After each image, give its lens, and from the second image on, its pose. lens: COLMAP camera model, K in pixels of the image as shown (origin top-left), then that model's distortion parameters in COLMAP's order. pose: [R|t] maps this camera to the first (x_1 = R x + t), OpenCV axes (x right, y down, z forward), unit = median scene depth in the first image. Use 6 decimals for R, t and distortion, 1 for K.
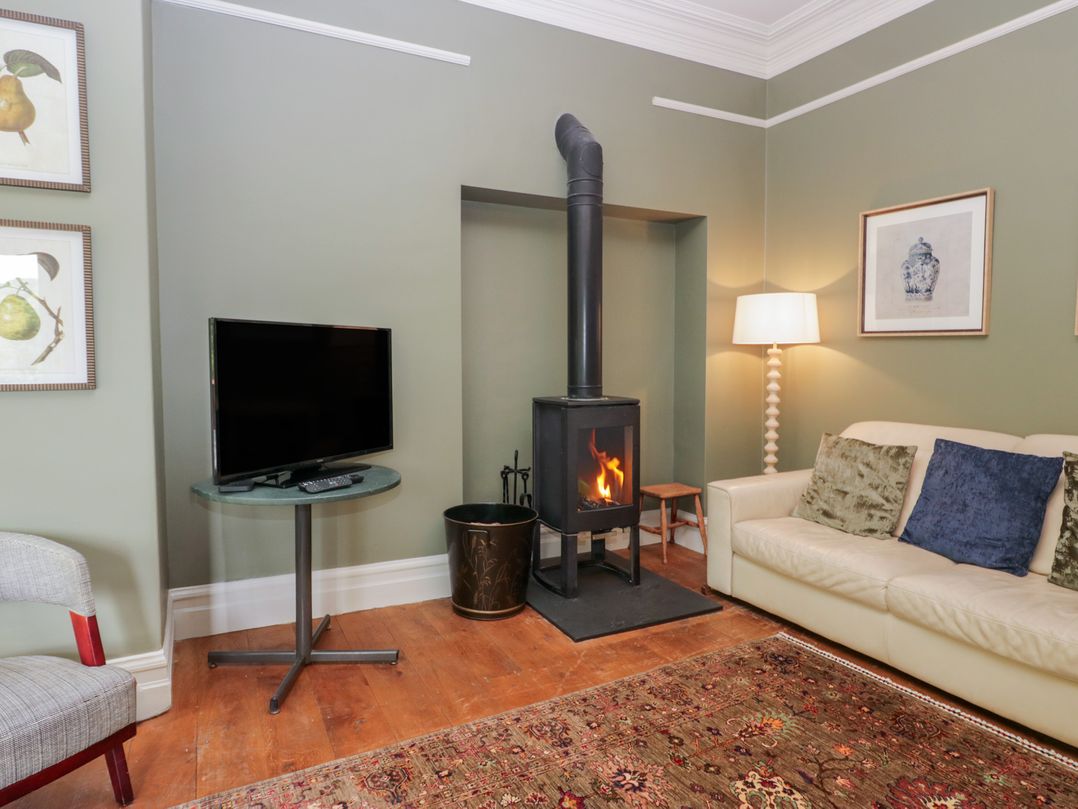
lens RADIAL K [[669.0, 0, 535.3], [0, 669.0, 386.1], [0, 0, 1]] dist [0.005601, -0.014698]
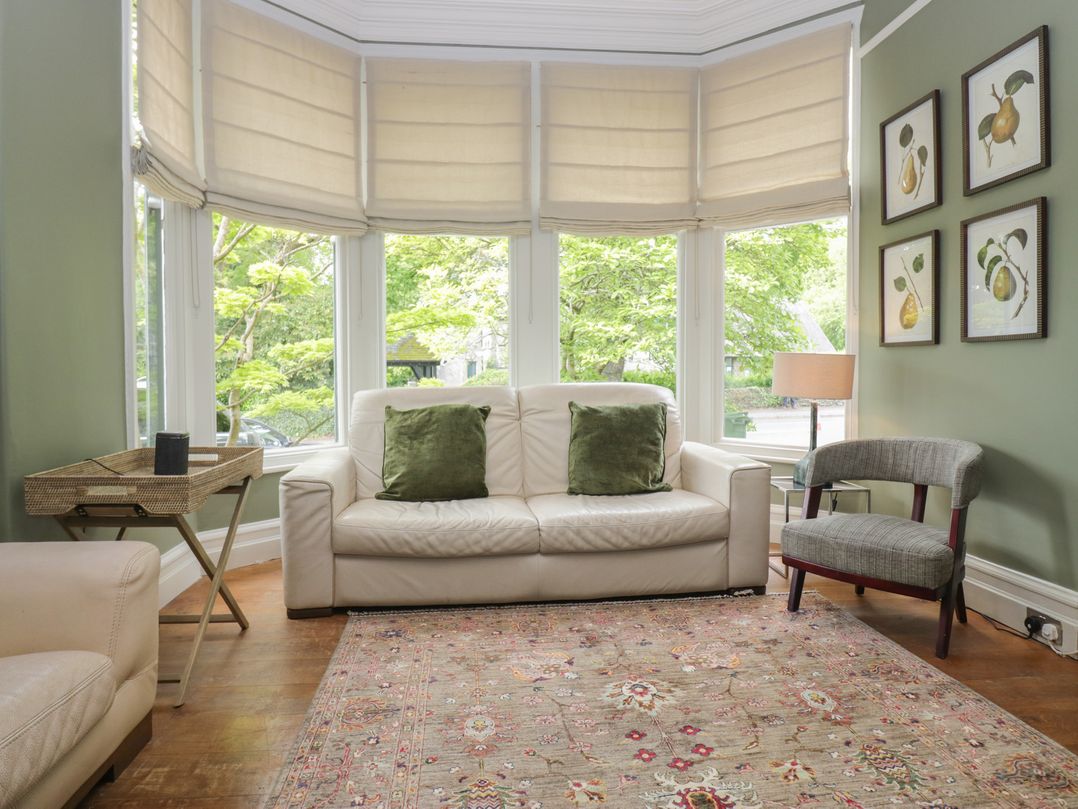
lens RADIAL K [[669.0, 0, 535.3], [0, 669.0, 386.1], [0, 0, 1]] dist [0.005601, -0.014698]
pose [[-0.386957, 0.020572, -0.921868, 0.553830], [-0.046896, 0.998018, 0.041956, 0.059949], [0.920904, 0.059468, -0.385225, 0.485763]]
